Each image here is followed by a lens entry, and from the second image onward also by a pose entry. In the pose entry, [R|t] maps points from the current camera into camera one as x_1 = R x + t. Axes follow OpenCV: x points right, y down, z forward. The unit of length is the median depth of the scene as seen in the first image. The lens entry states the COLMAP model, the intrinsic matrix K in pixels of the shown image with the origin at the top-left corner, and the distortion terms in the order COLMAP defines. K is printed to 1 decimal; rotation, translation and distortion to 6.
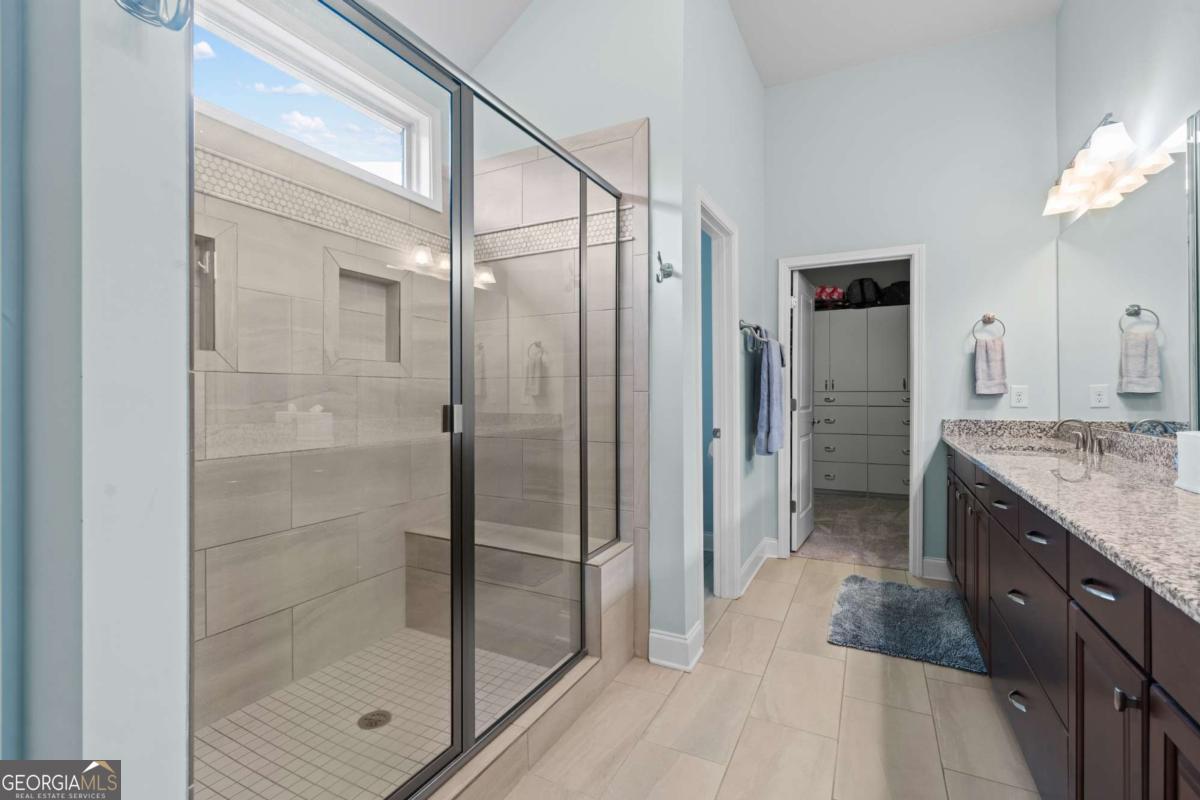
lens RADIAL K [[541.7, 0, 579.2], [0, 541.7, 397.0], [0, 0, 1]] dist [-0.000178, 0.000873]
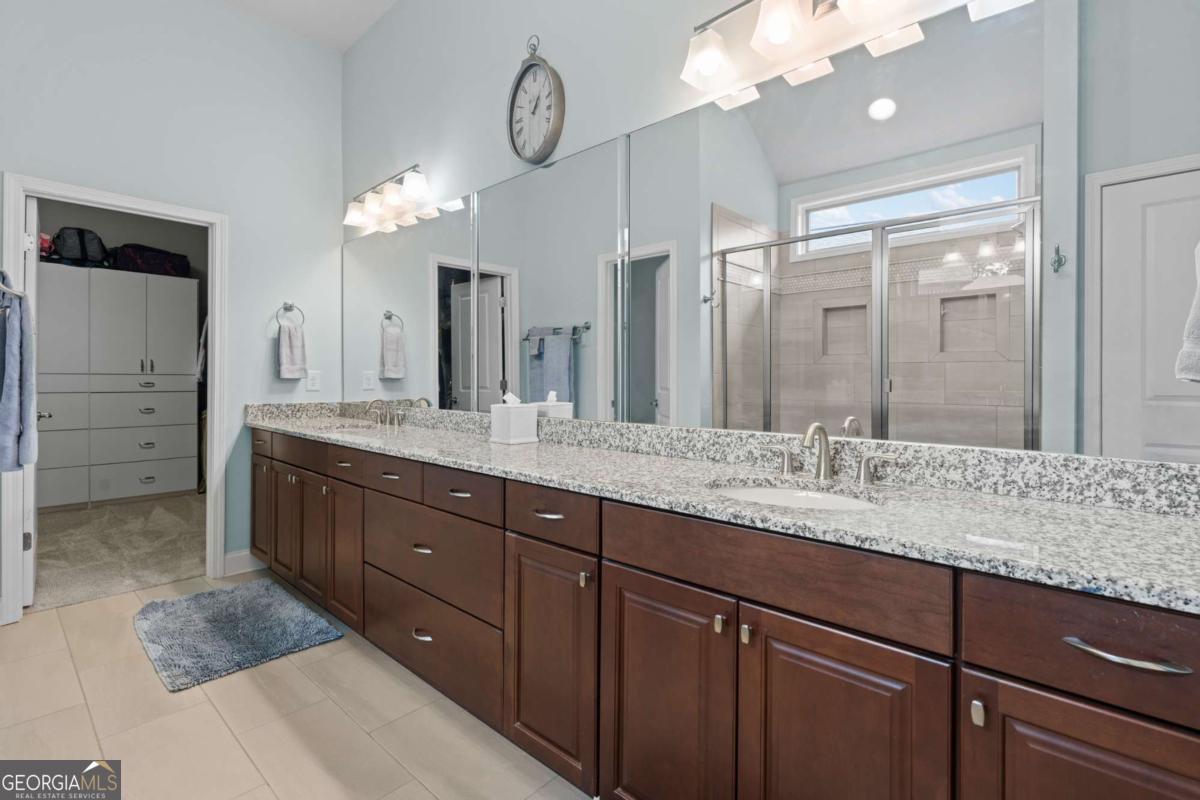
lens RADIAL K [[556.7, 0, 602.9], [0, 556.7, 384.1], [0, 0, 1]] dist [-0.001139, -0.000237]
pose [[0.233624, -0.004886, 0.972315, -0.153279], [-0.000643, 0.999986, 0.005180, -0.000673], [-0.972327, -0.001835, 0.233618, 0.171784]]
